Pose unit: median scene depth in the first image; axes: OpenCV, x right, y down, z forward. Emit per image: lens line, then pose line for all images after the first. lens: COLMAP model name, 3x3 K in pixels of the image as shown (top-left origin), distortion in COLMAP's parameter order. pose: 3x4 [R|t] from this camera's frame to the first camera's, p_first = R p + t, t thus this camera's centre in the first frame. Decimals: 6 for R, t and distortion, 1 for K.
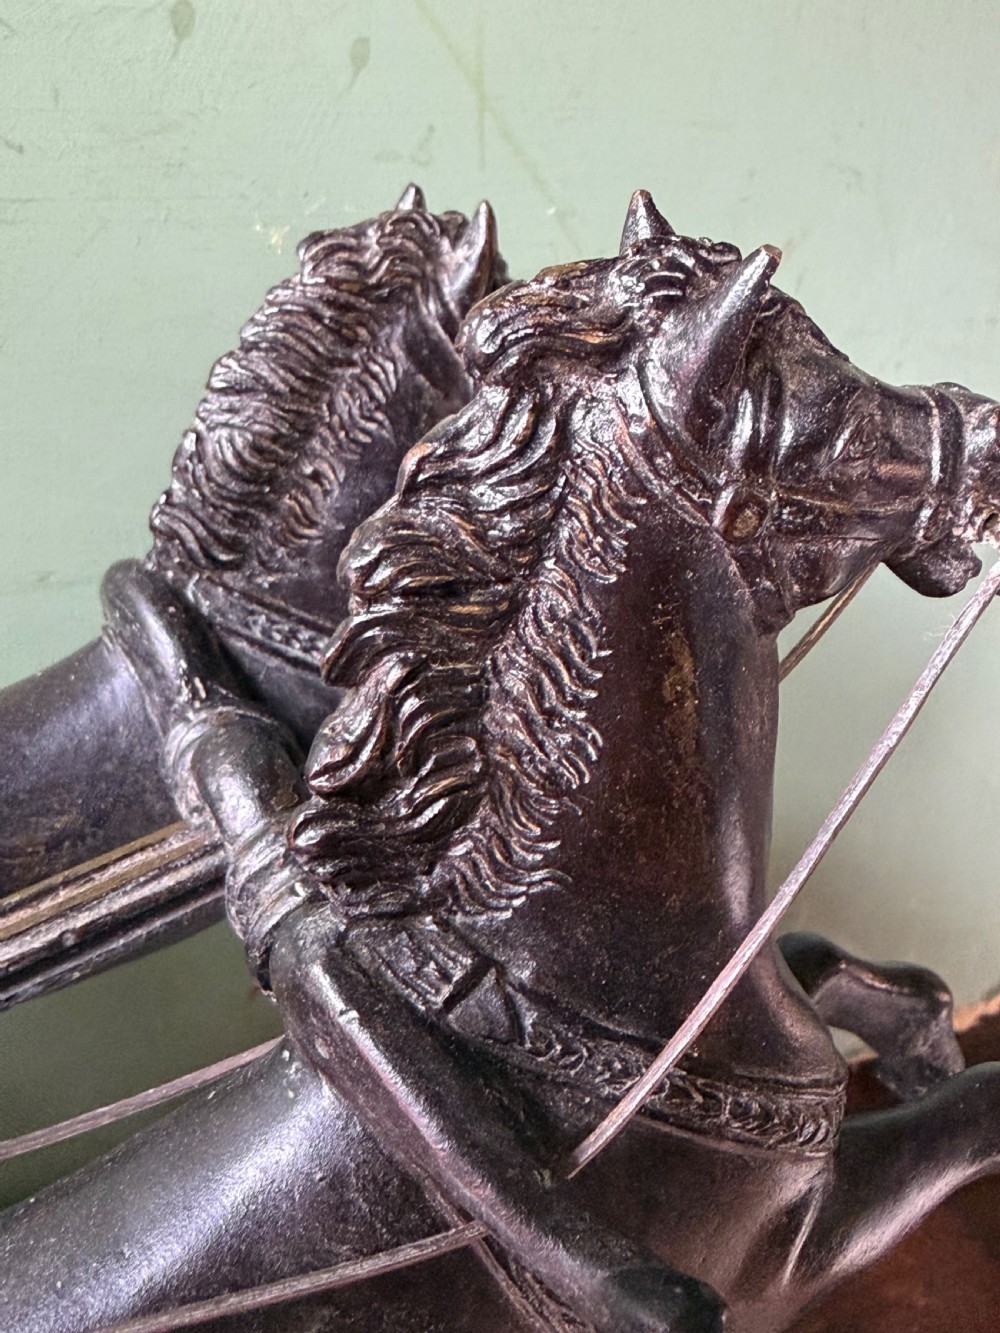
lens RADIAL K [[1433.4, 0, 501.4], [0, 1433.4, 563.0], [0, 0, 1]] dist [0.007744, -0.008543]
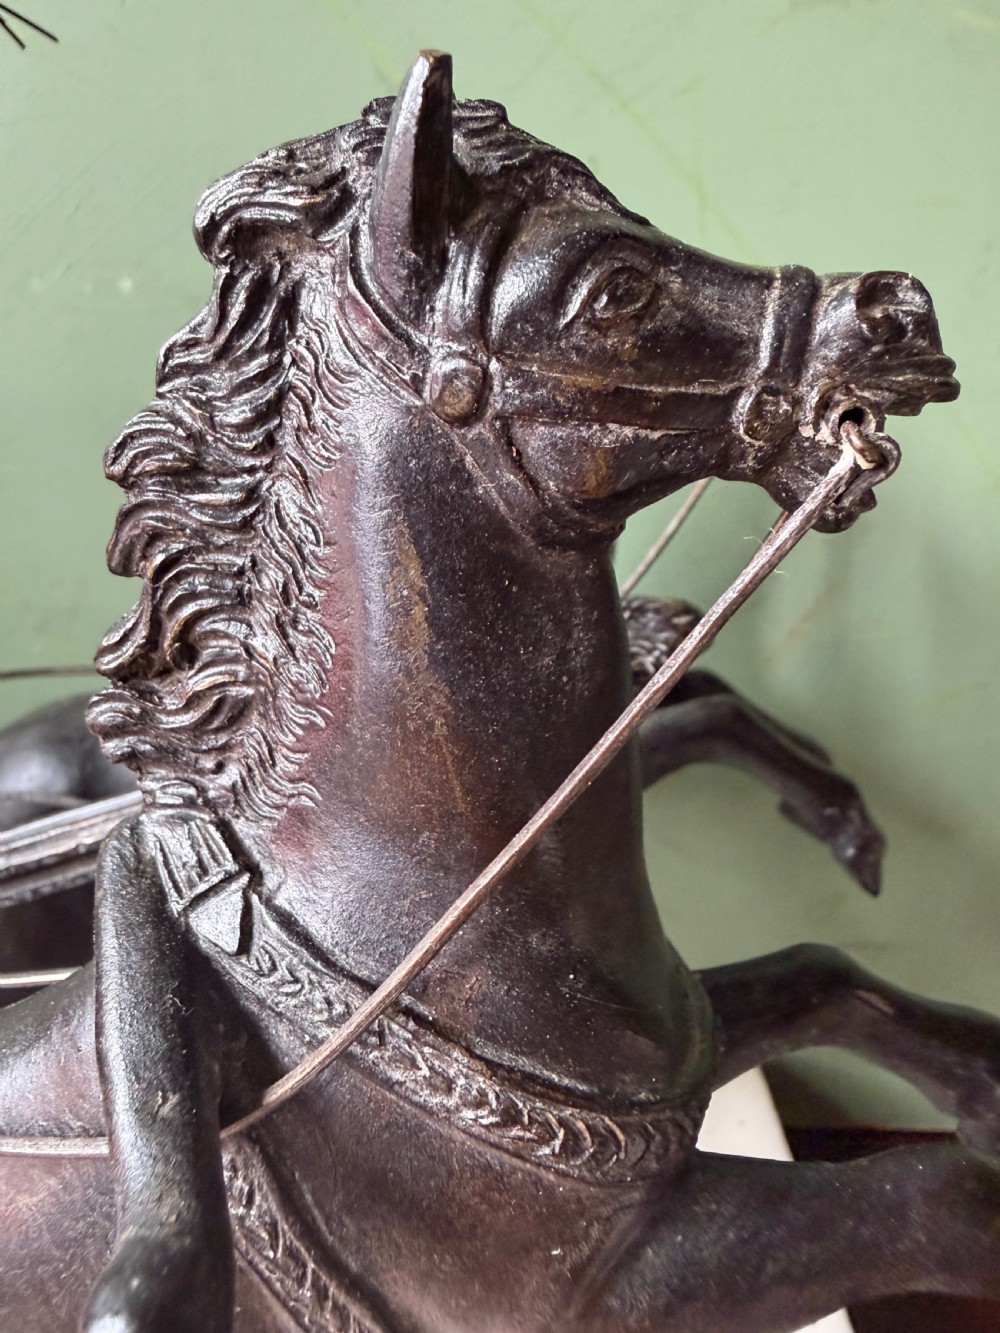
lens RADIAL K [[963.5, 0, 502.5], [0, 963.5, 598.1], [0, 0, 1]] dist [-0.002297, 0.000388]
pose [[0.880459, 0.034824, -0.472842, 0.454087], [-0.068150, 0.996238, -0.053528, 0.117105], [0.469199, 0.079354, 0.879520, 0.491913]]
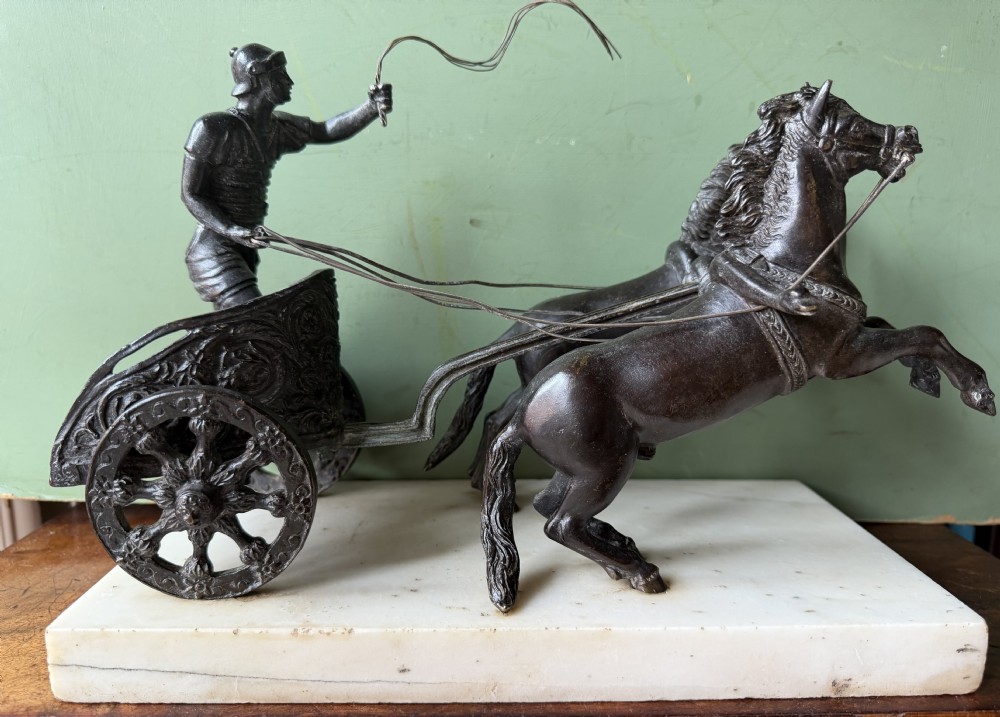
lens RADIAL K [[713.1, 0, 500.9], [0, 713.1, 379.5], [0, 0, 1]] dist [0.089487, -0.256126]
pose [[0.892544, 0.024919, -0.450272, 0.268424], [-0.085434, 0.989734, -0.114577, 0.951789], [0.442794, 0.140734, 0.885510, -1.175895]]
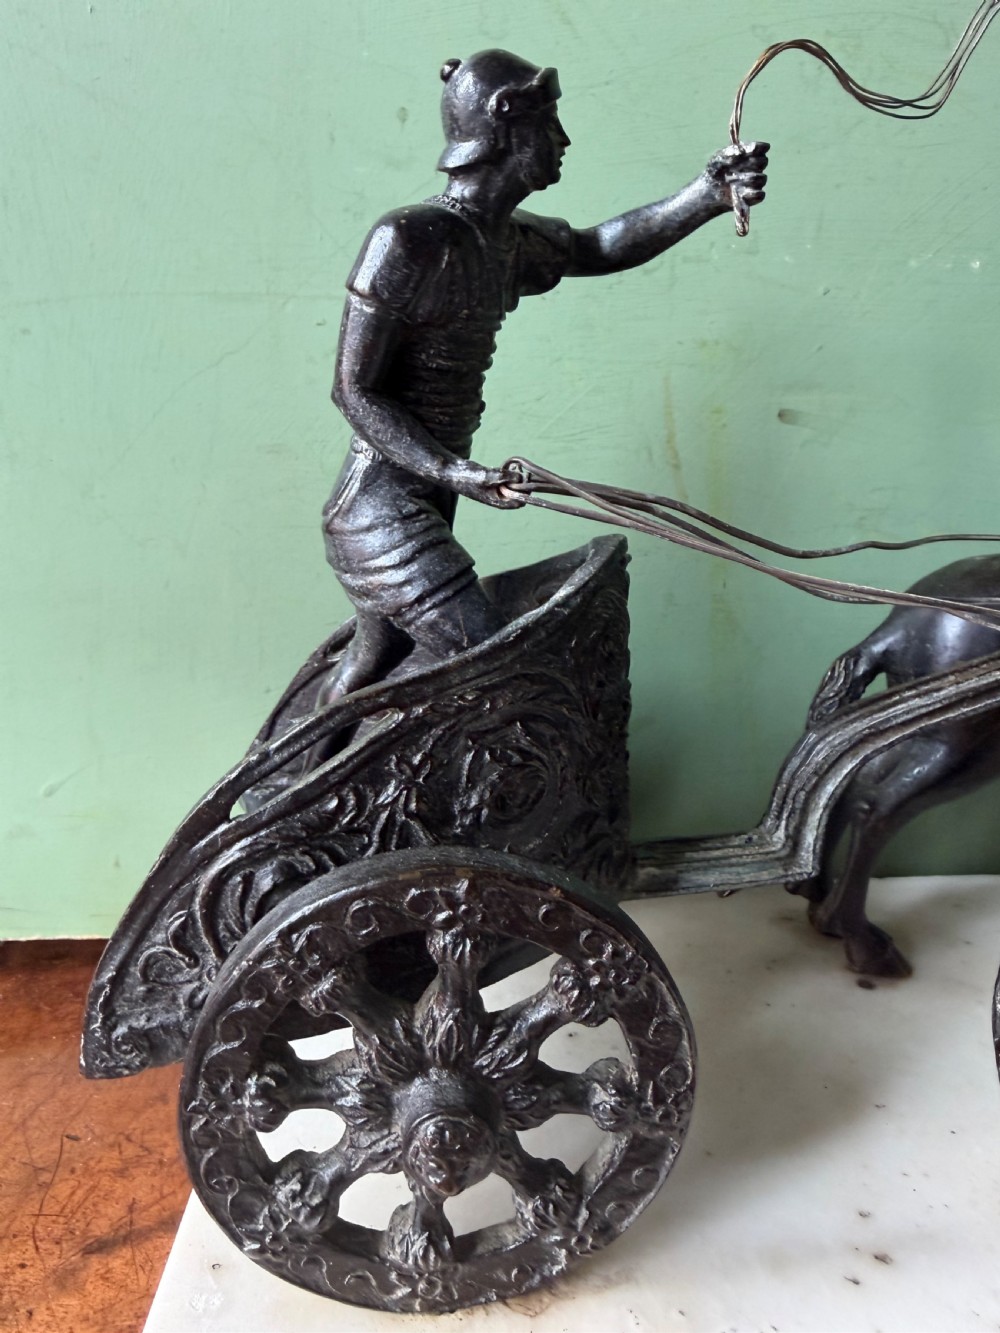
lens RADIAL K [[963.5, 0, 502.5], [0, 963.5, 598.1], [0, 0, 1]] dist [-0.002297, 0.000388]
pose [[0.894206, 0.010641, -0.447530, -0.863719], [-0.064026, 0.992480, -0.104331, 0.614223], [0.443054, 0.121947, 0.888162, -0.775957]]
